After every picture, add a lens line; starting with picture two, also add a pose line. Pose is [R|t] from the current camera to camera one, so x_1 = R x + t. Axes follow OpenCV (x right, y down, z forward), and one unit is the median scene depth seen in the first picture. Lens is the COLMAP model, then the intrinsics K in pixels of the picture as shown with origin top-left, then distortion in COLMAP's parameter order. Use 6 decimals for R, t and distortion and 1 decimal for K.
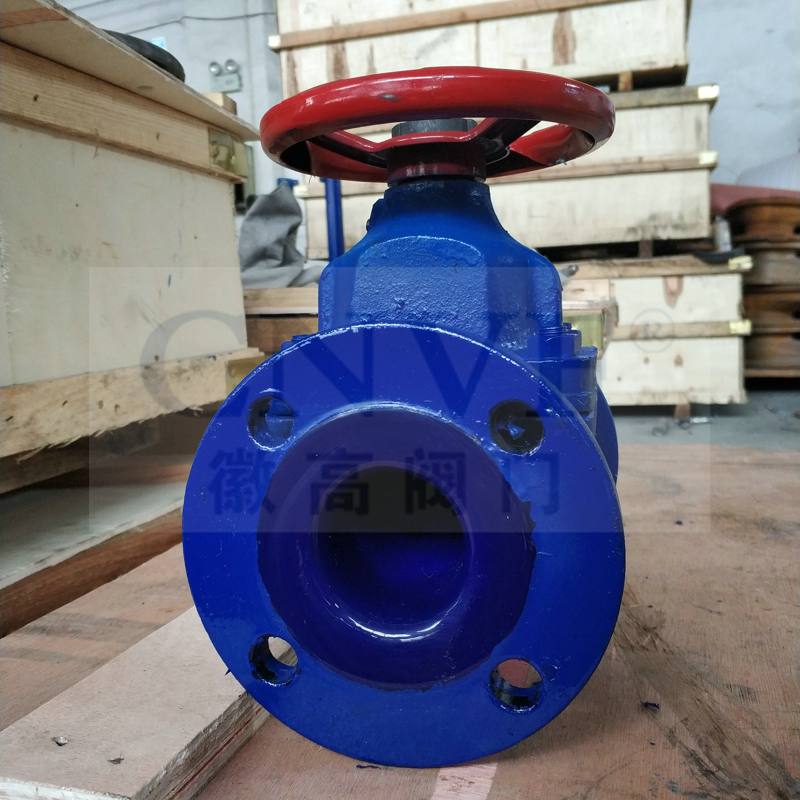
lens RADIAL K [[863.0, 0, 400.2], [0, 863.0, 389.6], [0, 0, 1]] dist [0.011931, 0.015744]
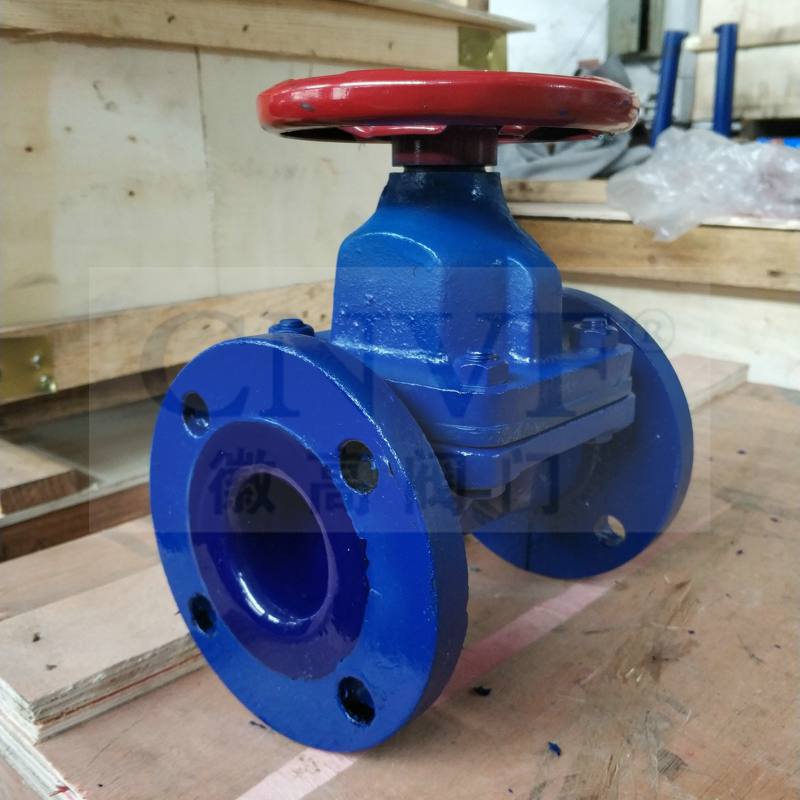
lens RADIAL K [[881.1, 0, 400.0], [0, 881.1, 400.0], [0, 0, 1]] dist [0.011550, -0.007800]
pose [[0.887520, 0.146651, -0.436808, 0.532922], [-0.066805, 0.978937, 0.192925, -0.202284], [0.455900, -0.142044, 0.878623, 0.121527]]
